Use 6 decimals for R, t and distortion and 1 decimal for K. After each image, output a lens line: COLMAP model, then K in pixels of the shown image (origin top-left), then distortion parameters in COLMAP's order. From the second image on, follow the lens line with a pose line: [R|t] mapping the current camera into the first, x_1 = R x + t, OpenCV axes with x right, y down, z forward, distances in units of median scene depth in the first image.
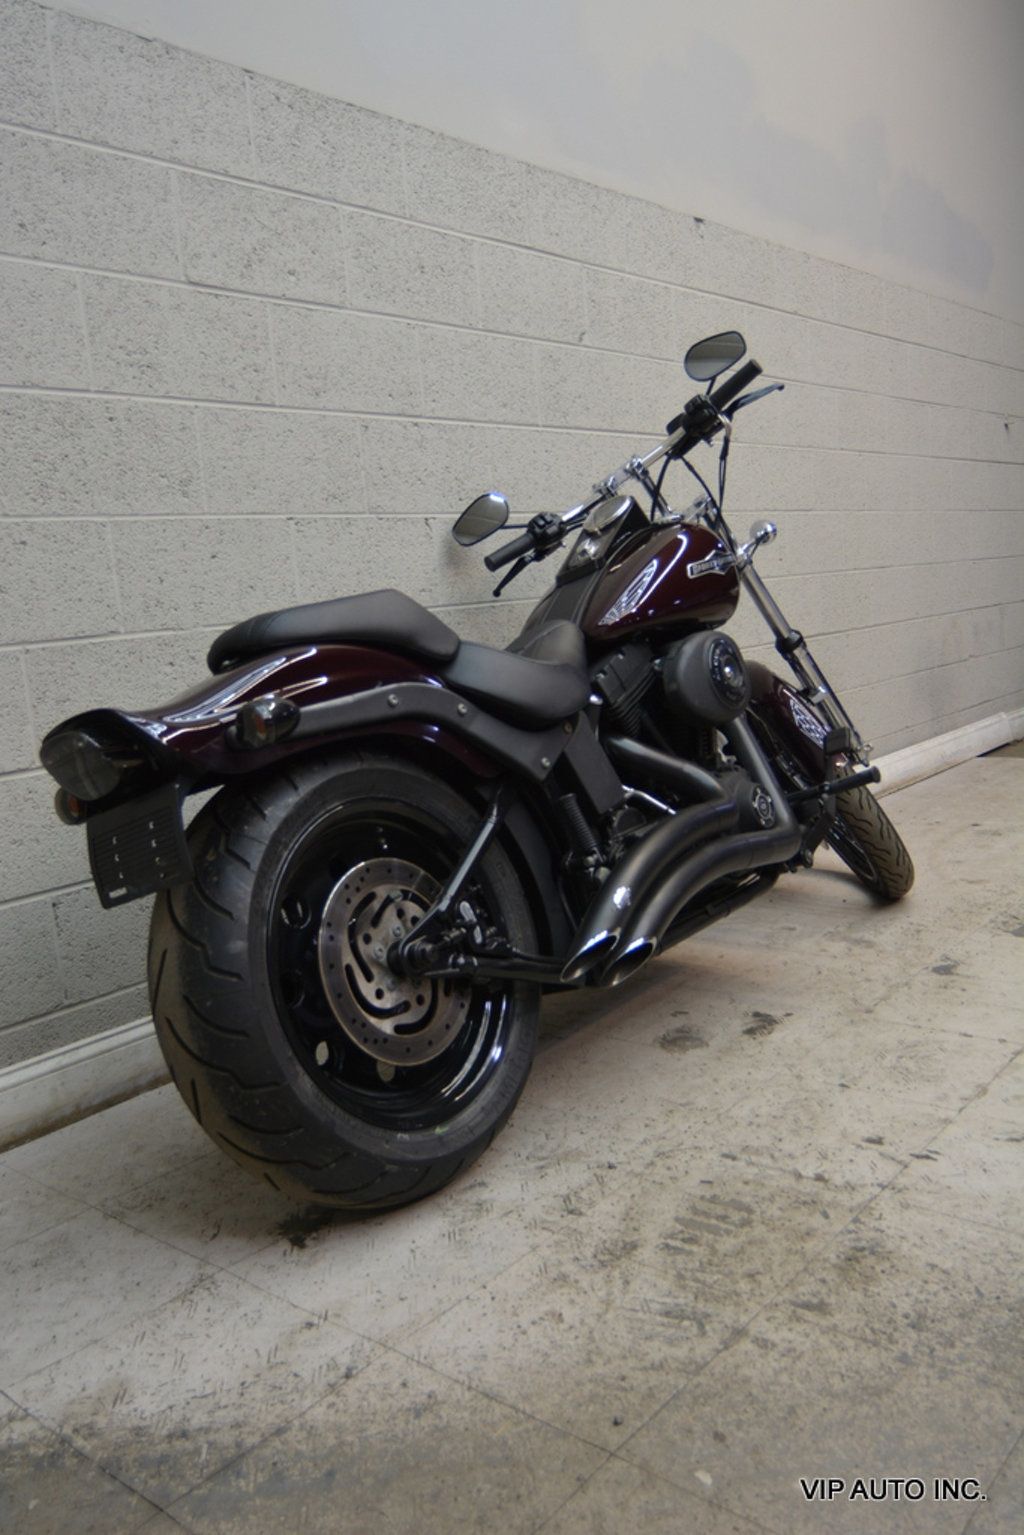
lens RADIAL K [[1245.1, 0, 508.1], [0, 1245.1, 787.4], [0, 0, 1]] dist [-0.028528, 0.020822]
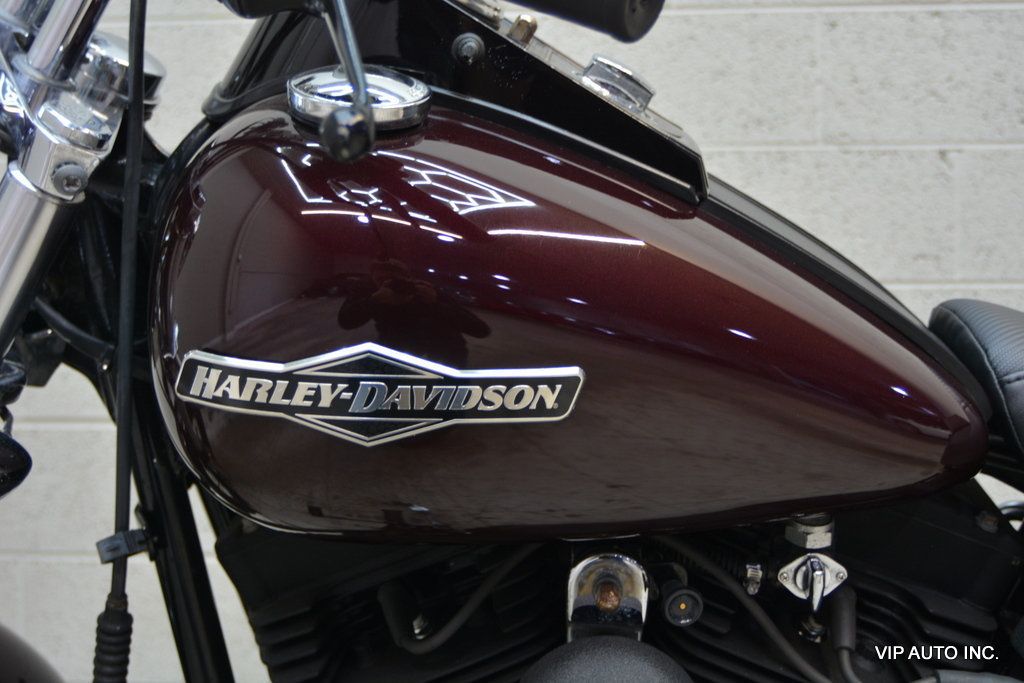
lens RADIAL K [[1177.7, 0, 503.4], [0, 1177.7, 319.3], [0, 0, 1]] dist [-0.016272, 0.000000]
pose [[0.593797, 0.076575, -0.800963, 0.401737], [-0.165491, 0.985801, -0.028441, -0.090999], [0.787412, 0.149440, 0.598038, 0.587996]]
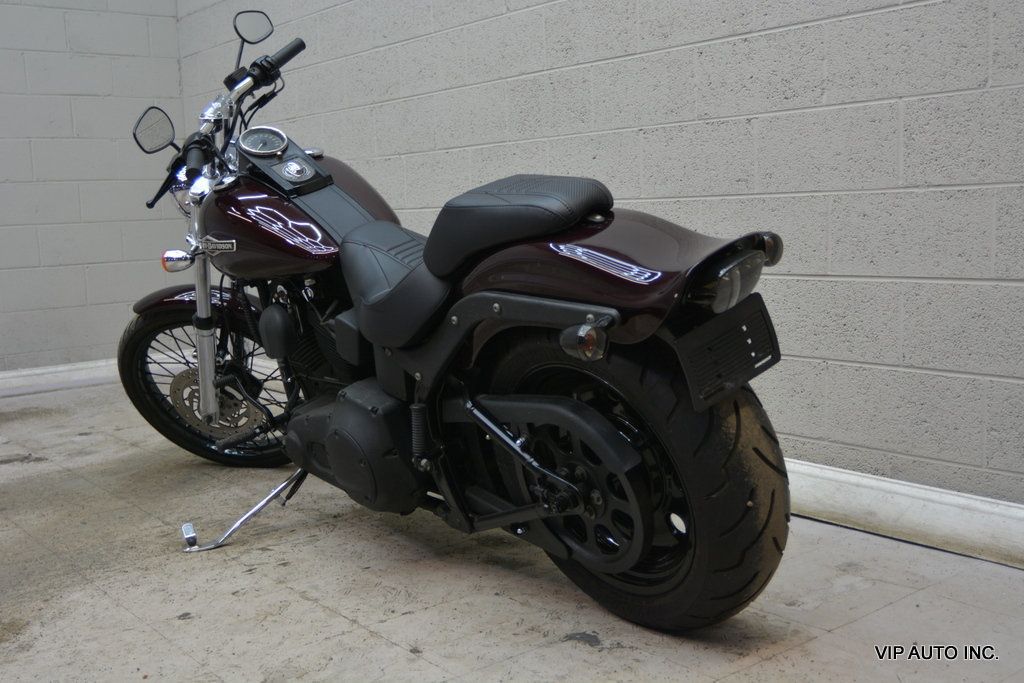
lens RADIAL K [[1100.1, 0, 494.8], [0, 1100.1, 328.9], [0, 0, 1]] dist [-0.014356, 0.000000]
pose [[-0.202715, 0.184469, -0.961706, 1.331910], [-0.105187, 0.972312, 0.208676, -0.280822], [0.973572, 0.143460, -0.177698, 1.280885]]
